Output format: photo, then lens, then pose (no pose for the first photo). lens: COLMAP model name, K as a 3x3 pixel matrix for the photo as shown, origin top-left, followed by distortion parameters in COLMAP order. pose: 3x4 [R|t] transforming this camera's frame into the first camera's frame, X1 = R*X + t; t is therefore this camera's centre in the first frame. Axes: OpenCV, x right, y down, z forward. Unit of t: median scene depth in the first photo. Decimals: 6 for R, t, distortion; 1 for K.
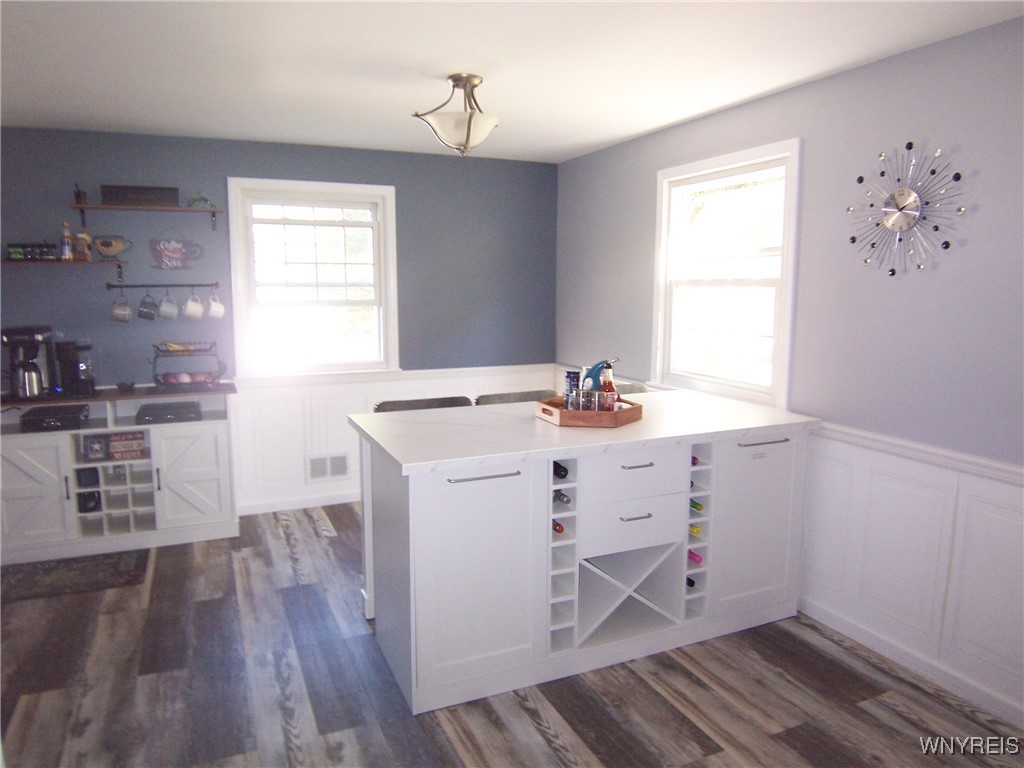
lens RADIAL K [[689.6, 0, 508.9], [0, 689.6, 380.1], [0, 0, 1]] dist [-0.007412, -0.051851]
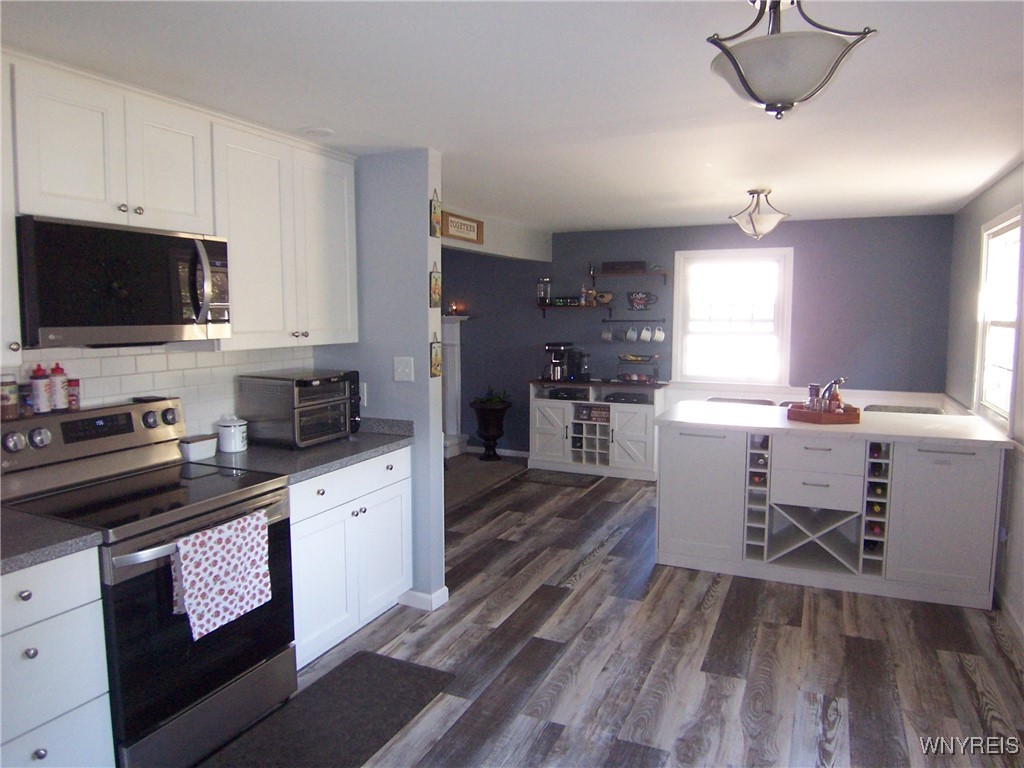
lens RADIAL K [[689.6, 0, 508.9], [0, 689.6, 380.1], [0, 0, 1]] dist [-0.007412, -0.051851]
pose [[0.662016, 0.071402, -0.746081, 0.600109], [-0.101650, 0.994808, 0.005008, 0.028111], [0.742564, 0.072524, 0.665837, -0.338024]]
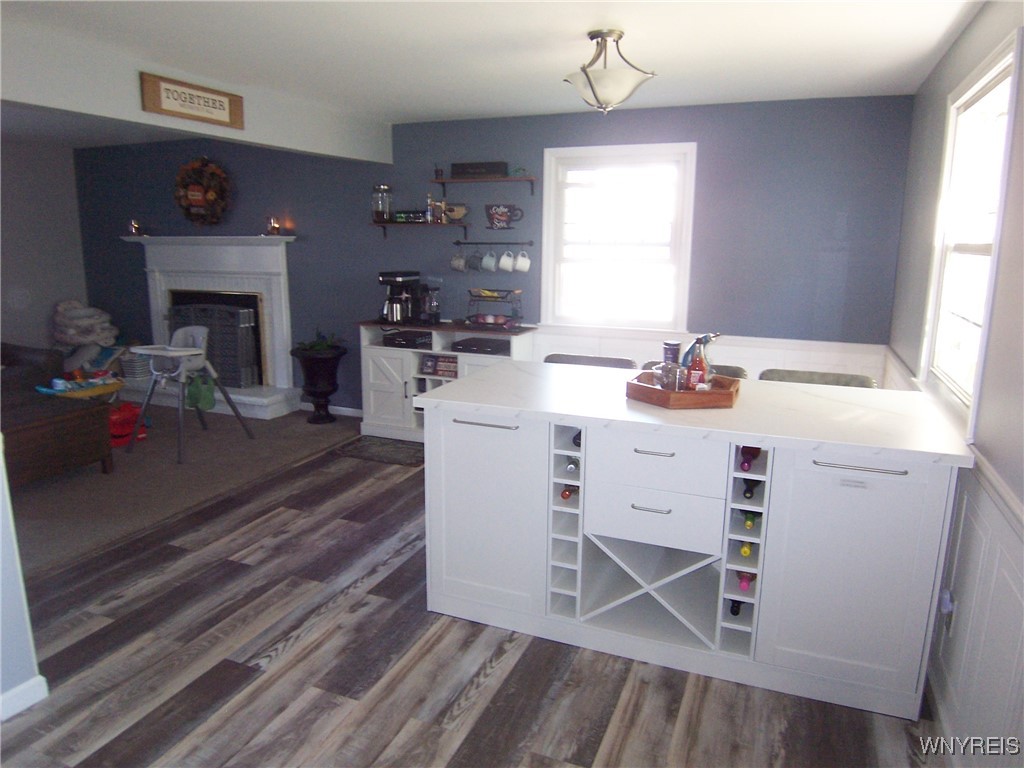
lens RADIAL K [[689.6, 0, 508.9], [0, 689.6, 380.1], [0, 0, 1]] dist [-0.007412, -0.051851]
pose [[0.686987, 0.149208, -0.711186, 0.489824], [-0.105529, 0.988802, 0.105514, -0.030900], [0.718966, 0.002564, 0.695041, 0.176387]]
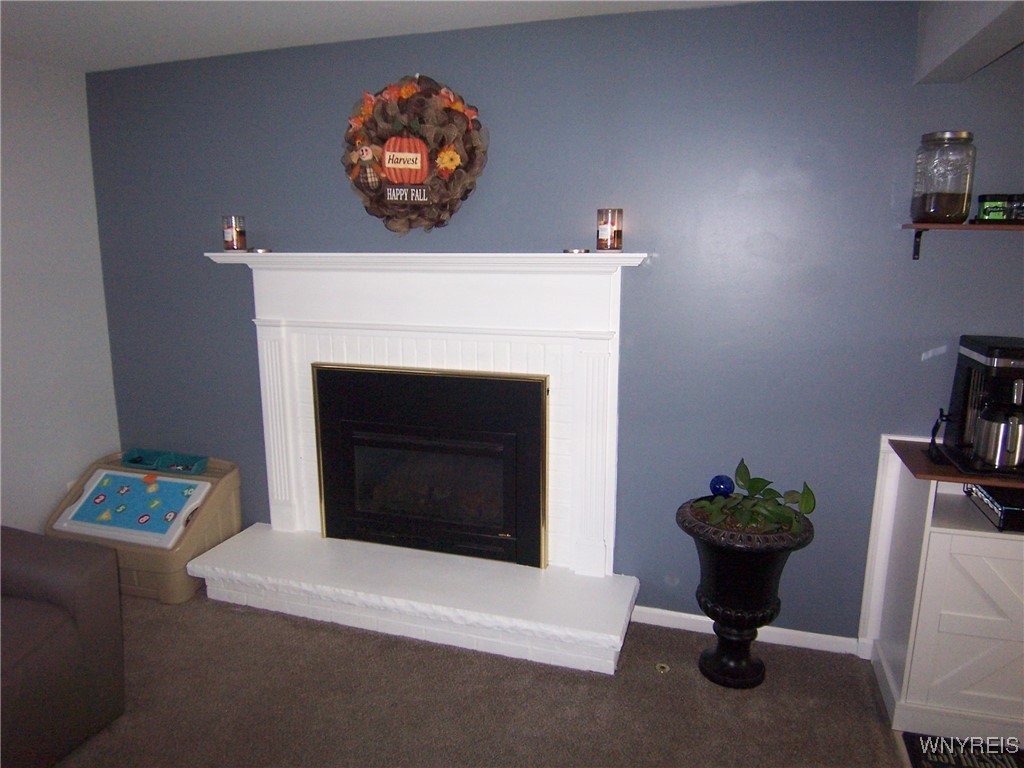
lens RADIAL K [[692.1, 0, 504.5], [0, 692.1, 380.8], [0, 0, 1]] dist [-0.010989, -0.034308]
pose [[0.743180, 0.127863, -0.656761, -0.652902], [-0.089989, 0.991754, 0.091251, -0.059930], [0.663013, -0.008715, 0.748557, 0.293477]]
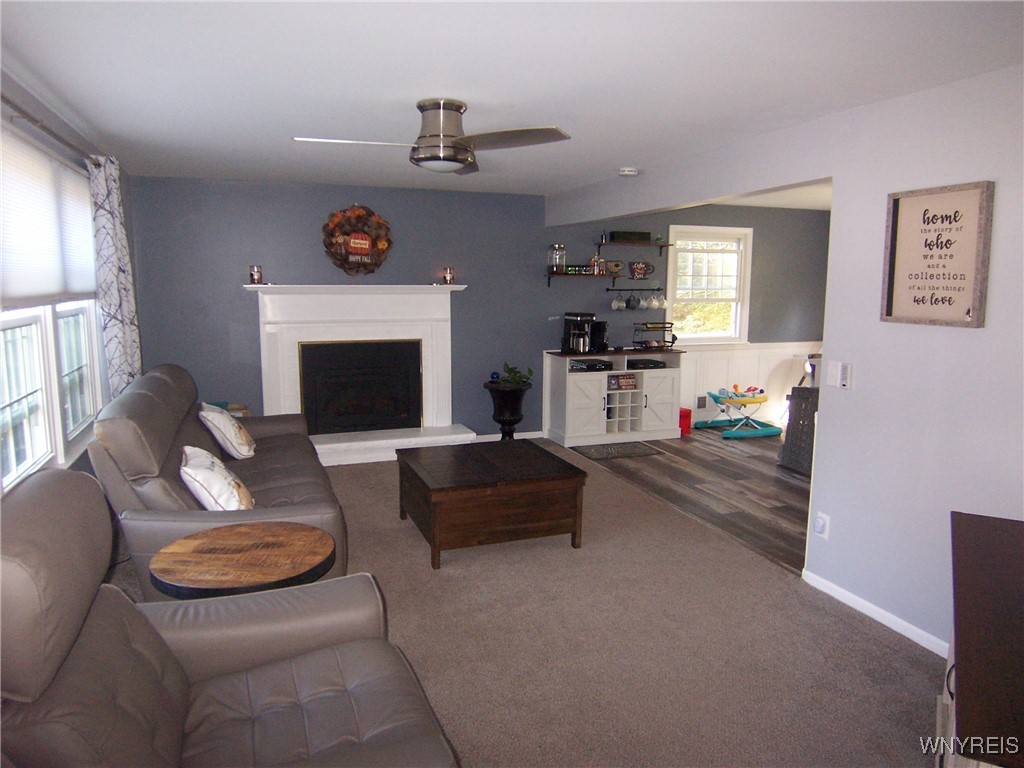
lens RADIAL K [[692.1, 0, 504.5], [0, 692.1, 380.8], [0, 0, 1]] dist [-0.010989, -0.034308]
pose [[0.997496, 0.012361, -0.069629, -0.785866], [-0.012068, 0.999916, 0.004627, 0.093727], [0.069680, -0.003775, 0.997562, -0.812640]]
